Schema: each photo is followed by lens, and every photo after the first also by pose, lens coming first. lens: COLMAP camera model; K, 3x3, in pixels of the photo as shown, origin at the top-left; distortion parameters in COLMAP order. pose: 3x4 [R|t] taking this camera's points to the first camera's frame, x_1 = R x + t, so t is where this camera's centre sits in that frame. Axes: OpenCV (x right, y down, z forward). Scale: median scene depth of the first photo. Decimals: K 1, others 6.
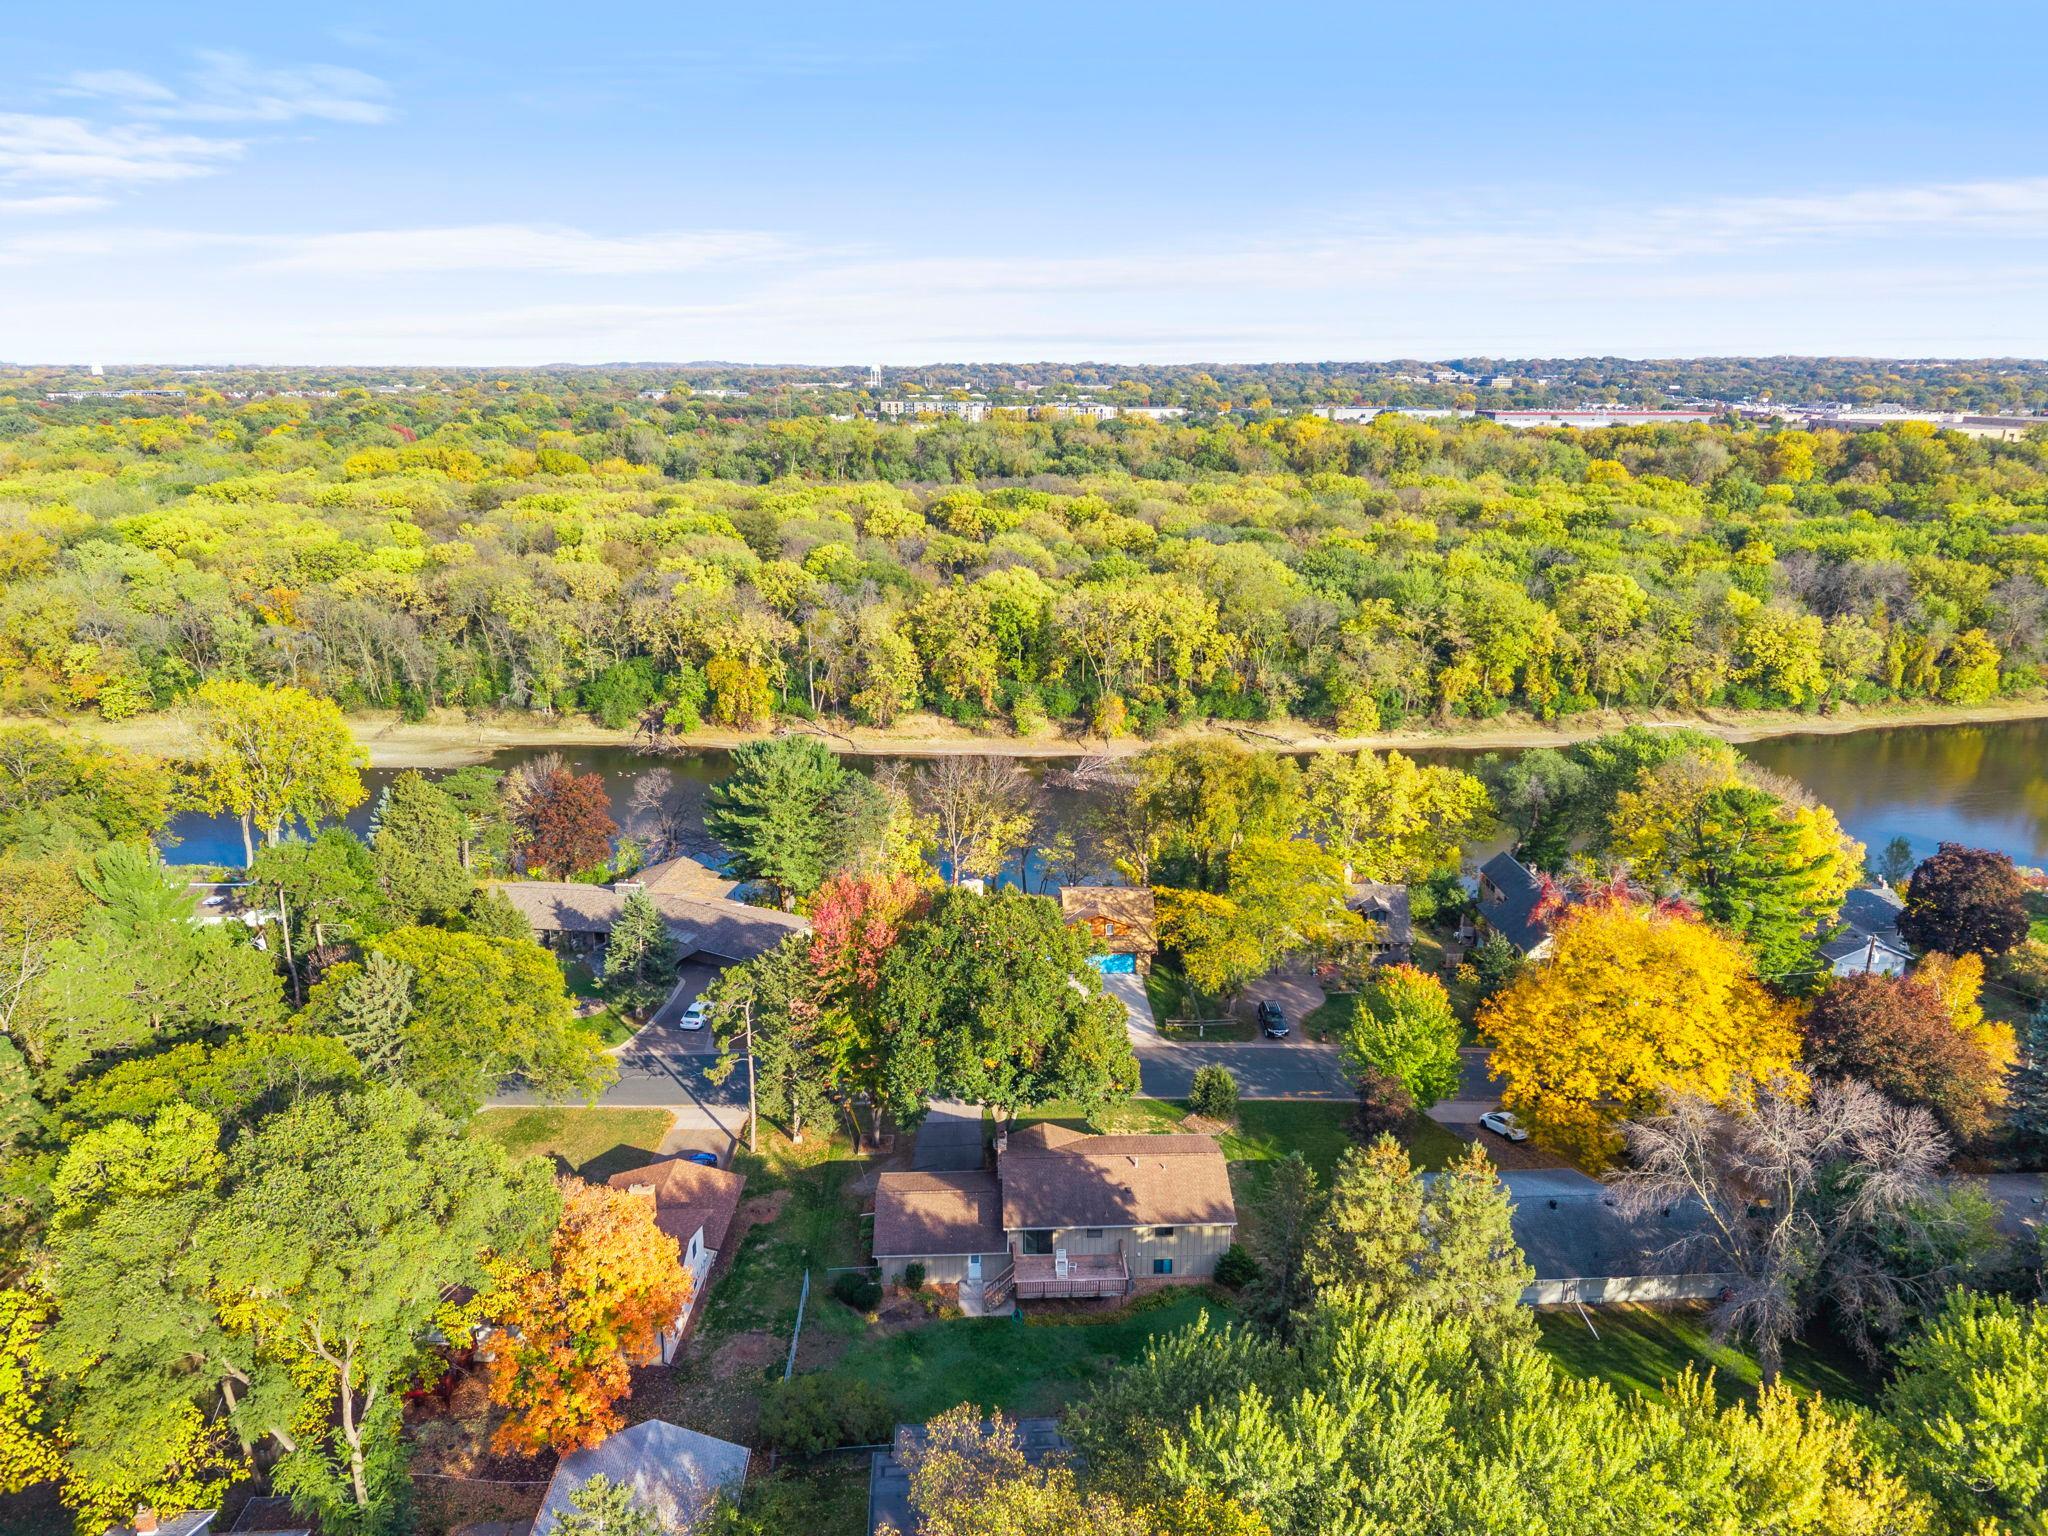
lens RADIAL K [[1365.9, 0, 1028.6], [0, 1365.9, 765.0], [0, 0, 1]] dist [0.046516, -0.060405]
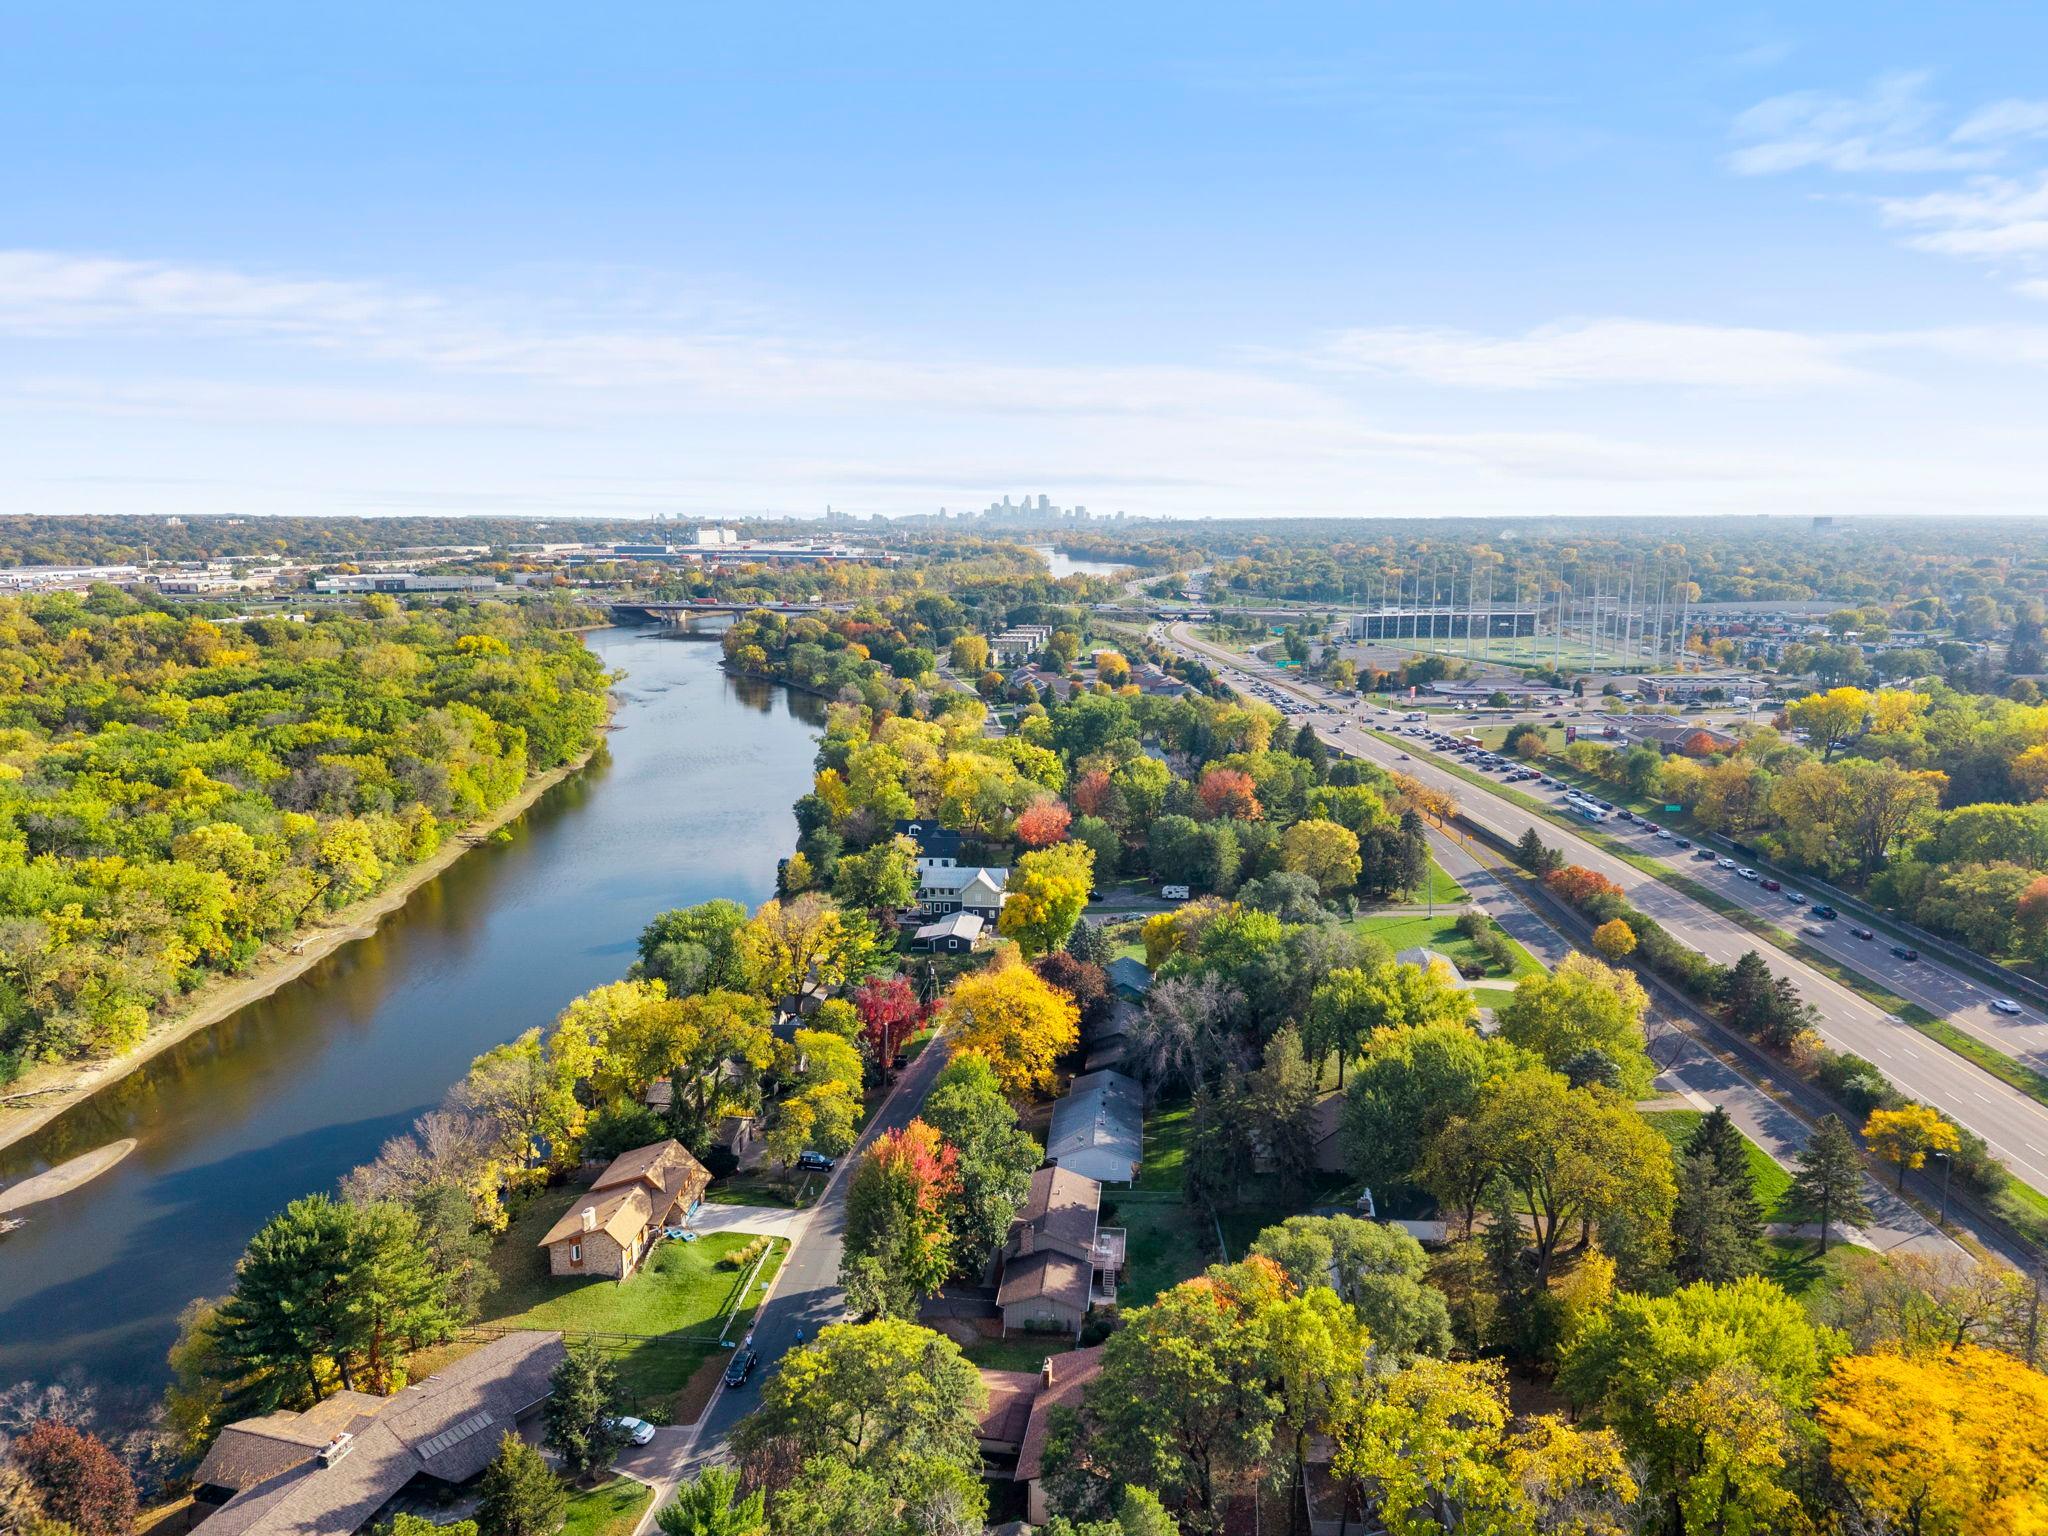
lens RADIAL K [[1365.9, 0, 1028.6], [0, 1365.9, 765.0], [0, 0, 1]] dist [0.046516, -0.060405]
pose [[0.141602, -0.178893, 0.973625, -0.526671], [0.274894, 0.951959, 0.134932, -0.159671], [-0.950990, 0.248537, 0.183976, 0.212593]]
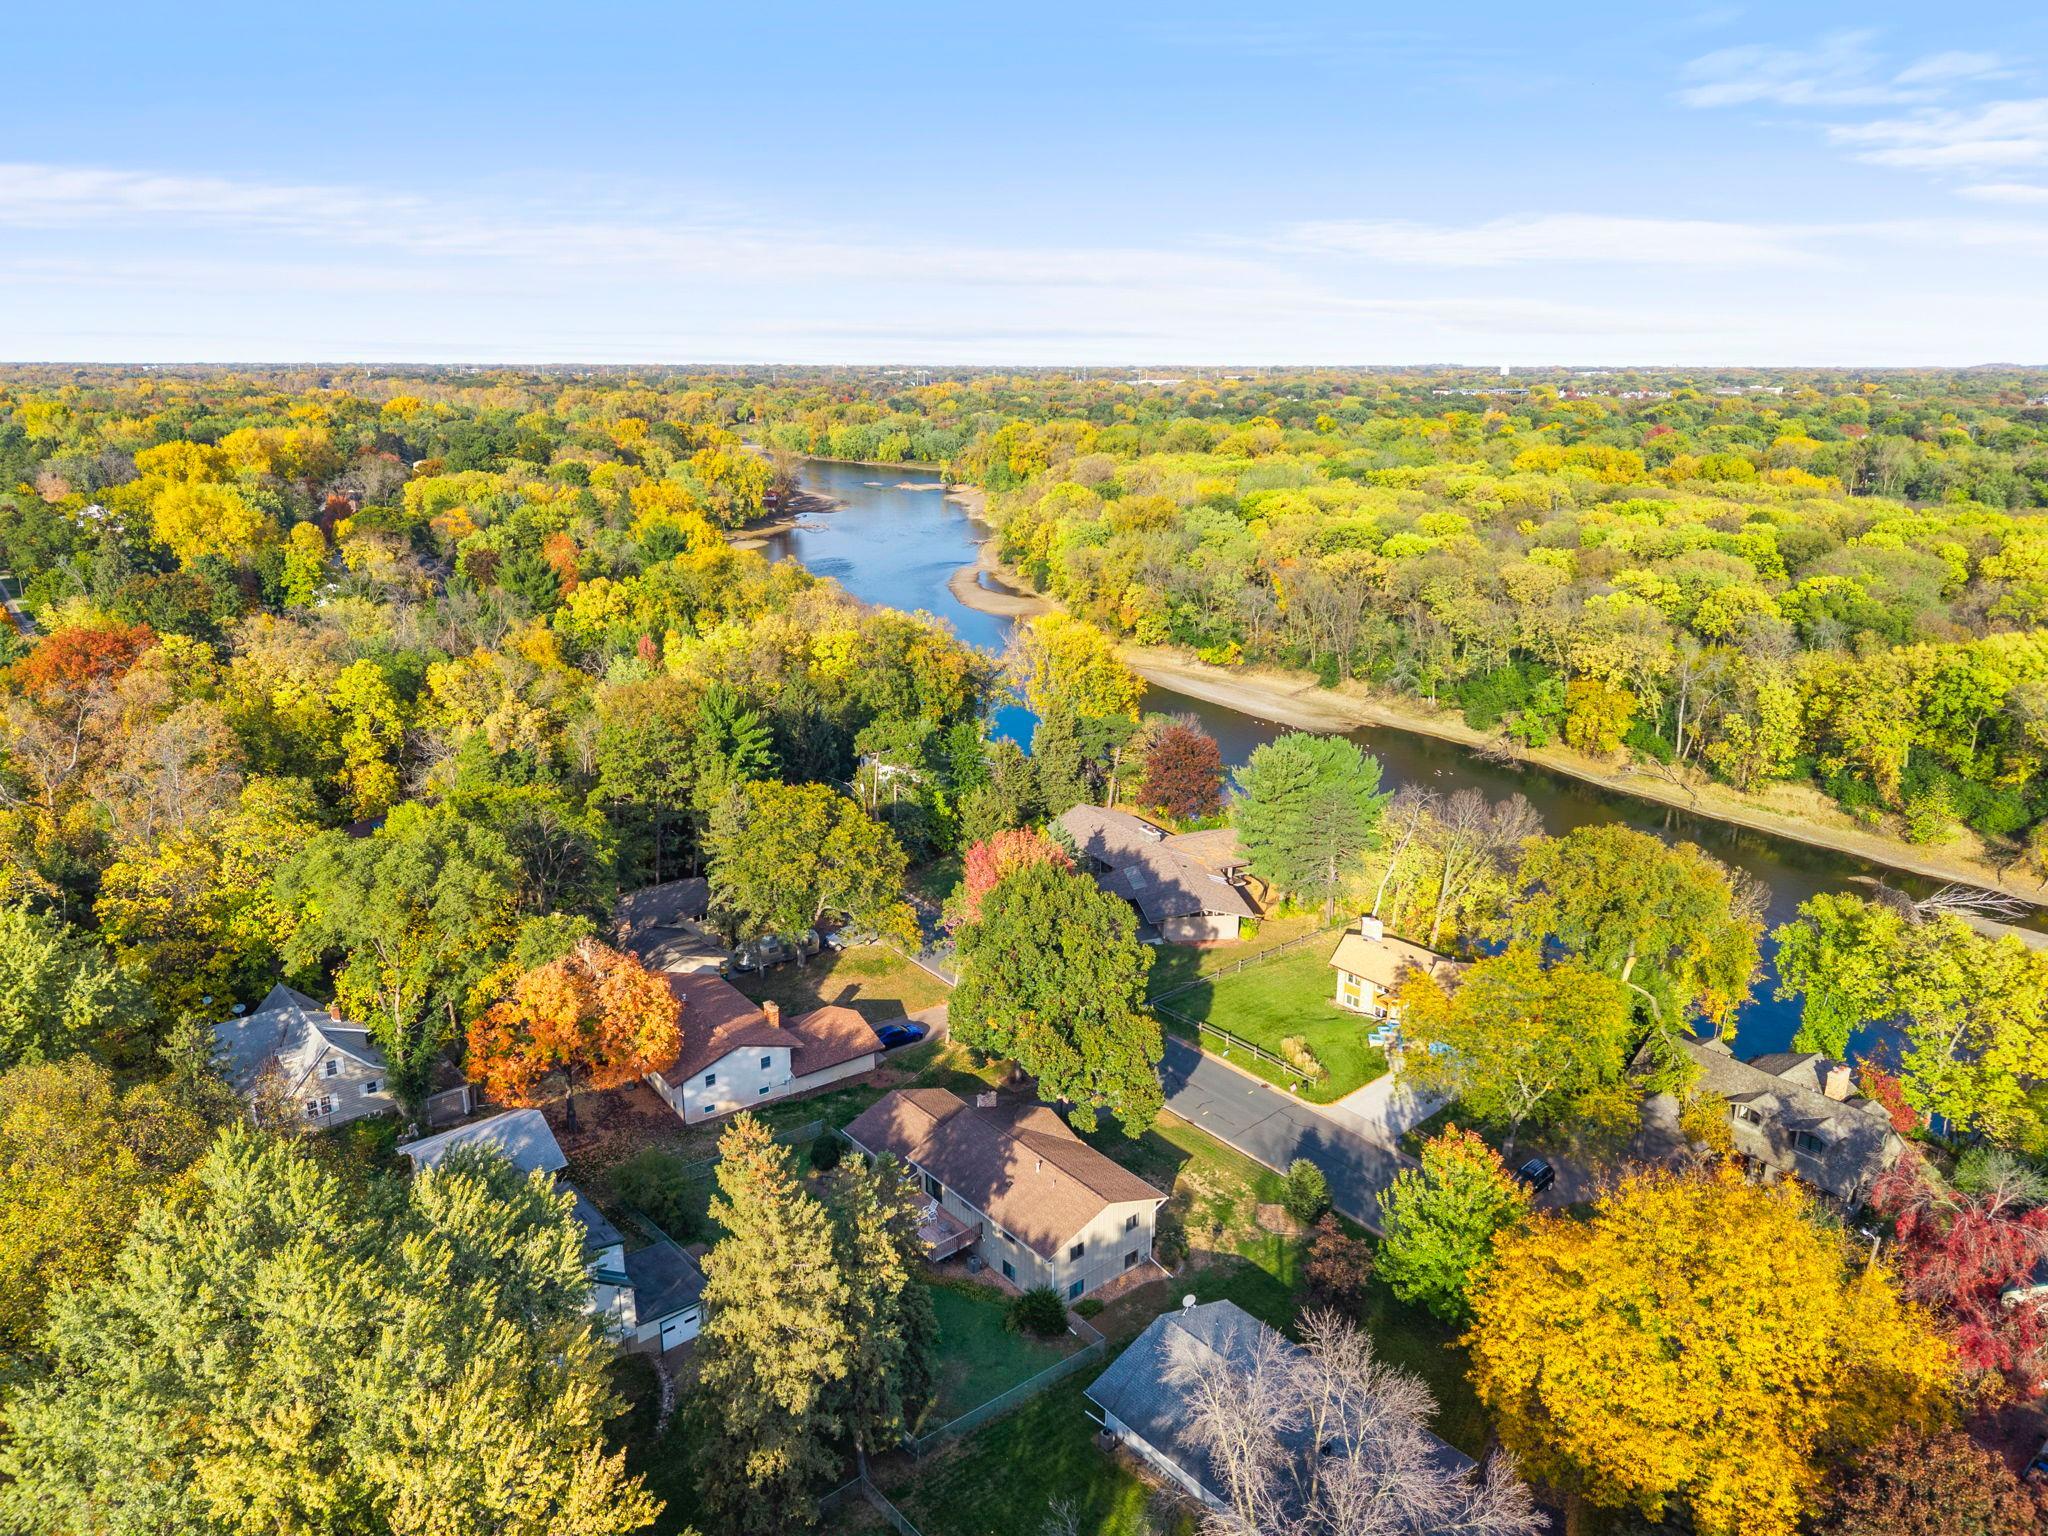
lens RADIAL K [[1365.9, 0, 1028.6], [0, 1365.9, 765.0], [0, 0, 1]] dist [0.046516, -0.060405]
pose [[0.602683, 0.220362, -0.766951, 0.274734], [-0.220346, 0.969703, 0.105465, -0.034807], [0.766955, 0.105433, 0.632980, 0.120048]]
